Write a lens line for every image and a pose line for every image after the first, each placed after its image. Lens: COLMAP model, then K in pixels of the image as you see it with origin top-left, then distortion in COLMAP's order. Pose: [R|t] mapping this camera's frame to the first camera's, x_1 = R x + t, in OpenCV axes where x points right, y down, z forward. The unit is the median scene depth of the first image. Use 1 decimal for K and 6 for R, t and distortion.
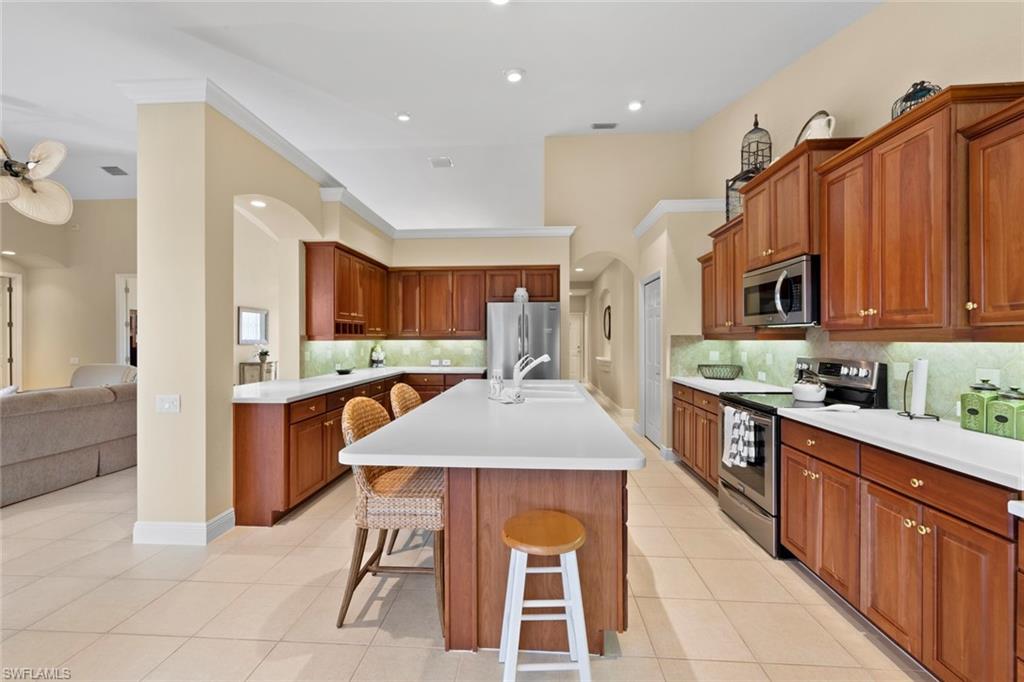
lens RADIAL K [[434.1, 0, 497.1], [0, 434.1, 338.4], [0, 0, 1]] dist [0.006861, -0.000640]
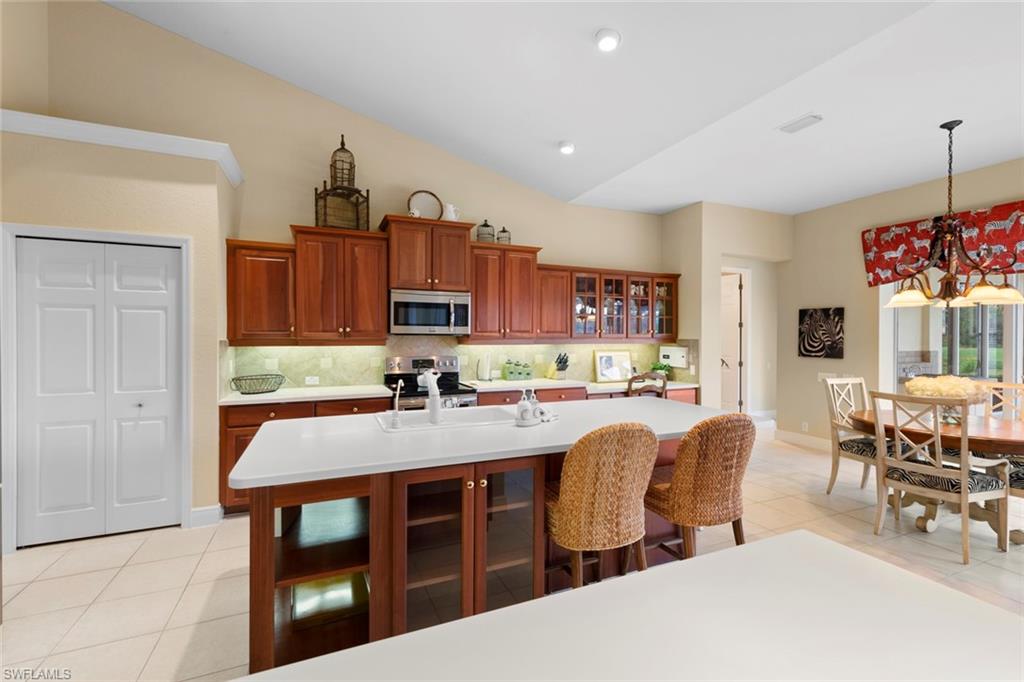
lens RADIAL K [[434.1, 0, 514.9], [0, 434.1, 338.5], [0, 0, 1]] dist [0.006861, -0.000640]
pose [[-0.497319, 0.000613, 0.867567, -0.532608], [-0.000034, 1.000000, -0.000726, -0.011855], [-0.867568, -0.000391, -0.497319, 1.121179]]
